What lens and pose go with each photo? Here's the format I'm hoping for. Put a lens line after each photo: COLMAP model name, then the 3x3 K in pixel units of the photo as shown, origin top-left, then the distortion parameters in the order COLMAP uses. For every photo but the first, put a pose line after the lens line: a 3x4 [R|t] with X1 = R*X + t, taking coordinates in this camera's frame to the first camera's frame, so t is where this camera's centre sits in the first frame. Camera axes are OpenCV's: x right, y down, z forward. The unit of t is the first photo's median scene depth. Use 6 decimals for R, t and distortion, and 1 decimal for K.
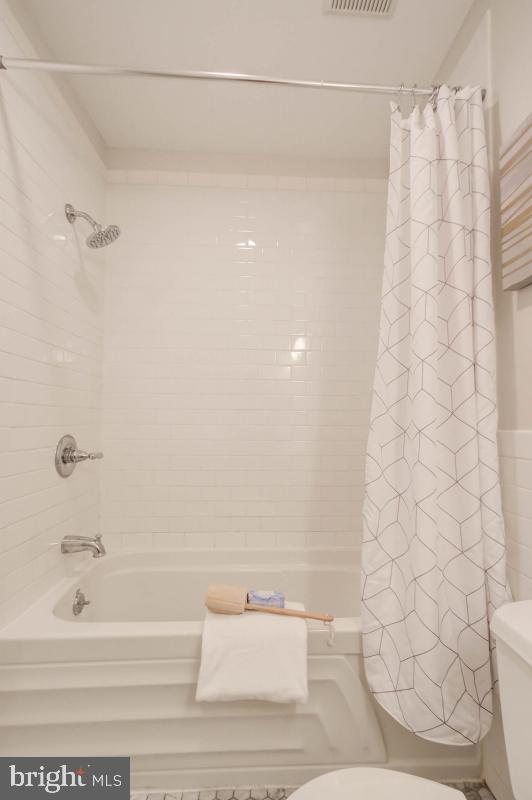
lens RADIAL K [[374.7, 0, 270.8], [0, 374.7, 406.3], [0, 0, 1]] dist [0.004933, 0.001290]
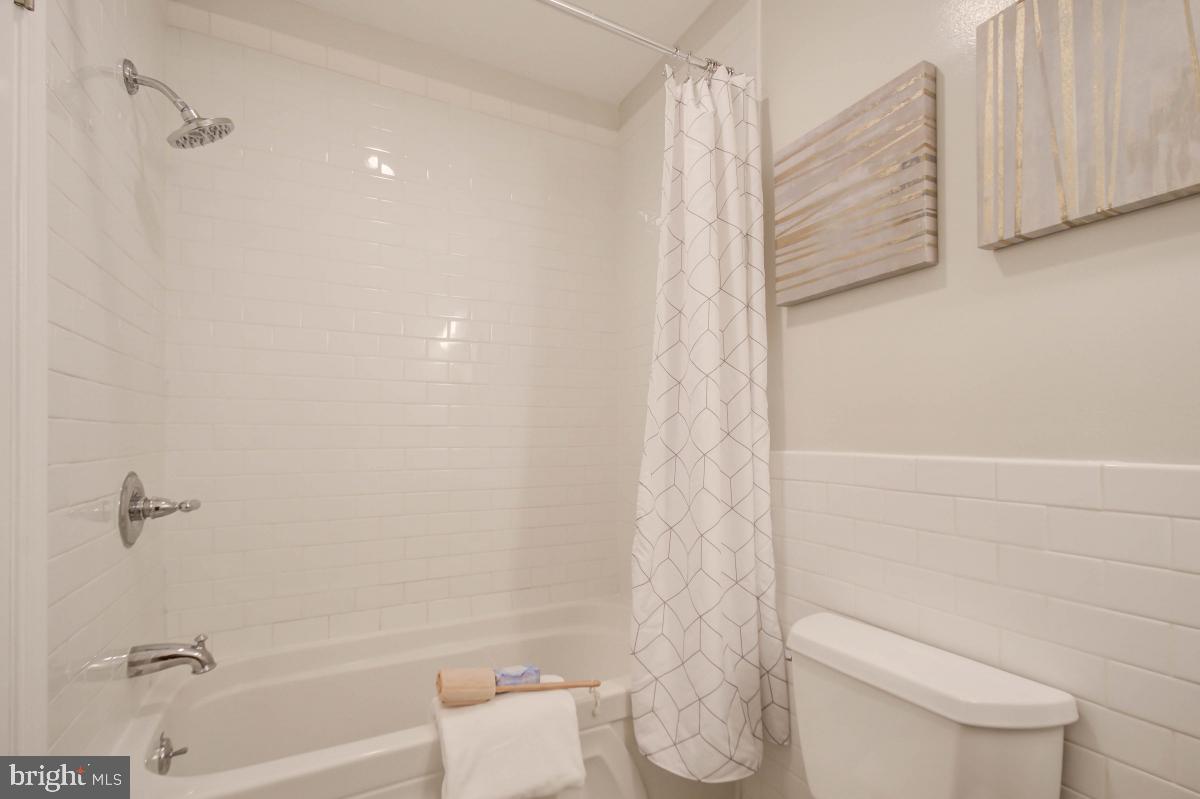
lens RADIAL K [[562.0, 0, 585.0], [0, 562.0, 429.7], [0, 0, 1]] dist [0.004933, 0.001290]
pose [[0.905882, -0.004705, 0.423505, -0.393866], [-0.008883, 0.999507, 0.030104, -0.028194], [-0.423438, -0.031032, 0.905393, -0.091887]]
